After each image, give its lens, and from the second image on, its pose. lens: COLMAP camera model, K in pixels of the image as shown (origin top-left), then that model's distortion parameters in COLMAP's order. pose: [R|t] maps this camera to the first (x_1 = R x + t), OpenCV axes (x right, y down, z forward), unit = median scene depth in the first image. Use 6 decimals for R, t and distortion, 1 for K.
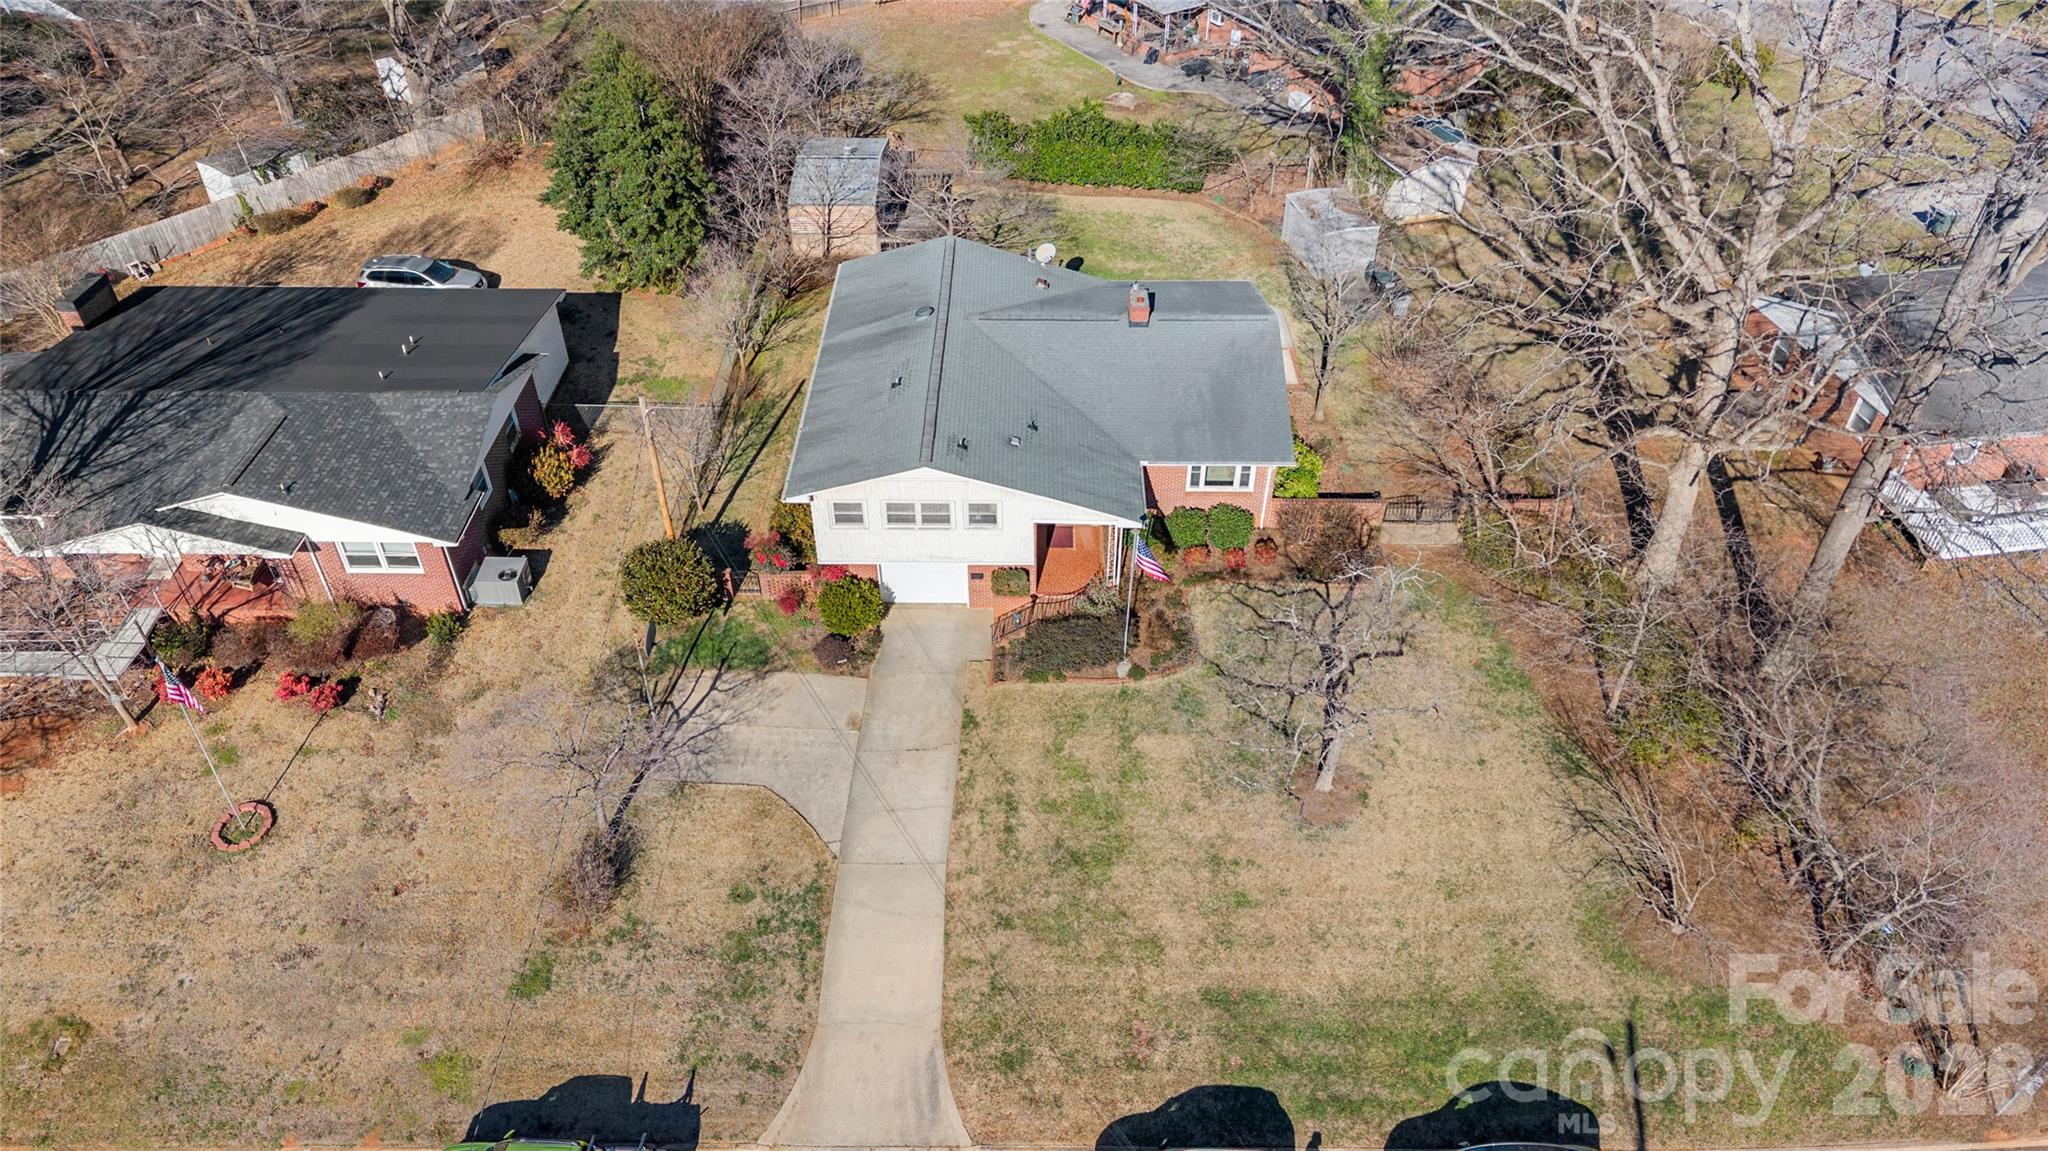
lens RADIAL K [[1367.9, 0, 1017.0], [0, 1367.9, 568.4], [0, 0, 1]] dist [0.034332, -0.041890]
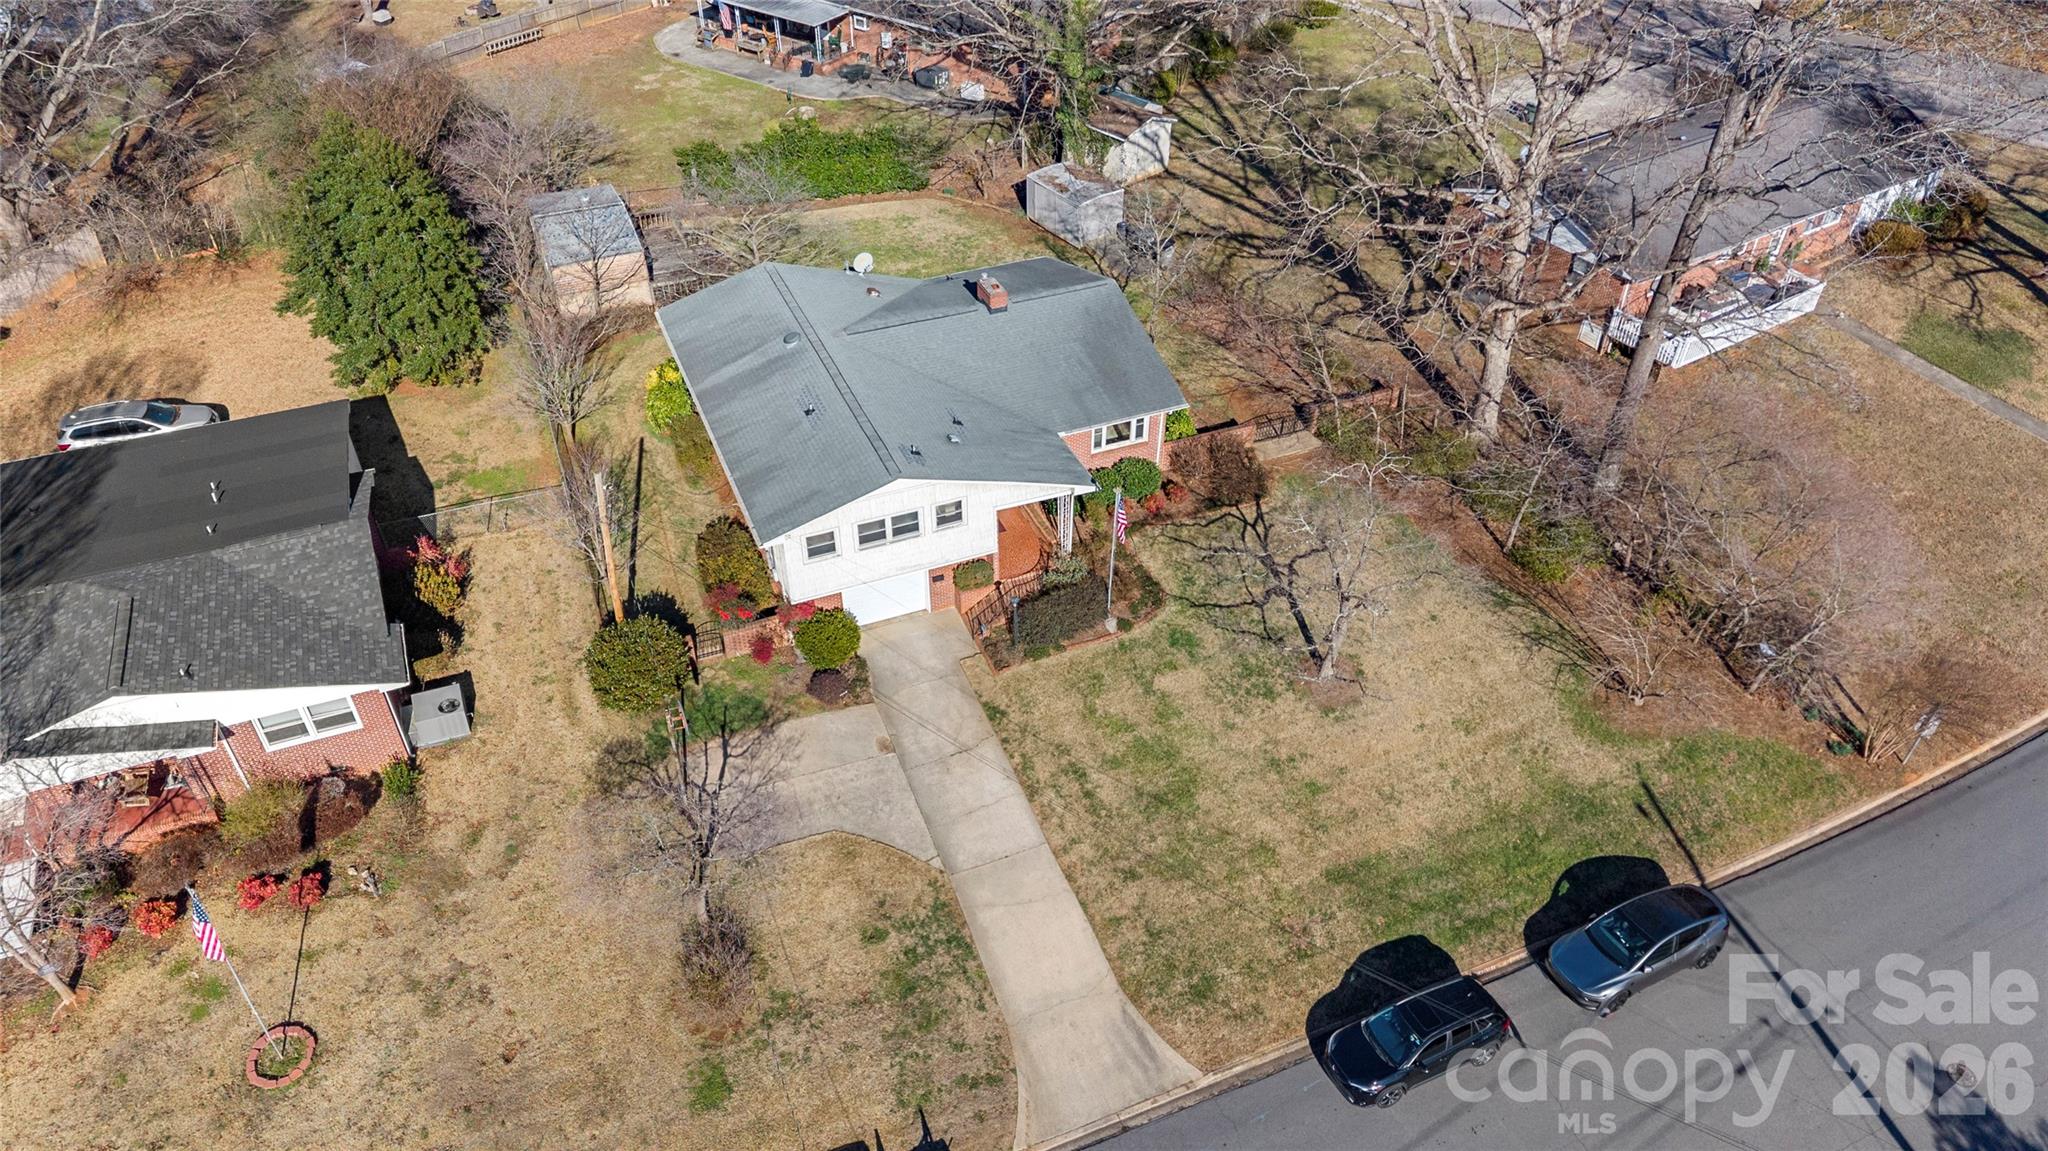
lens RADIAL K [[1367.9, 0, 1018.2], [0, 1367.9, 573.2], [0, 0, 1]] dist [0.034332, -0.041890]
pose [[0.918027, -0.247097, 0.310112, -0.299219], [0.249032, 0.967898, 0.034010, -0.018294], [-0.308560, 0.046006, 0.950092, 0.019061]]
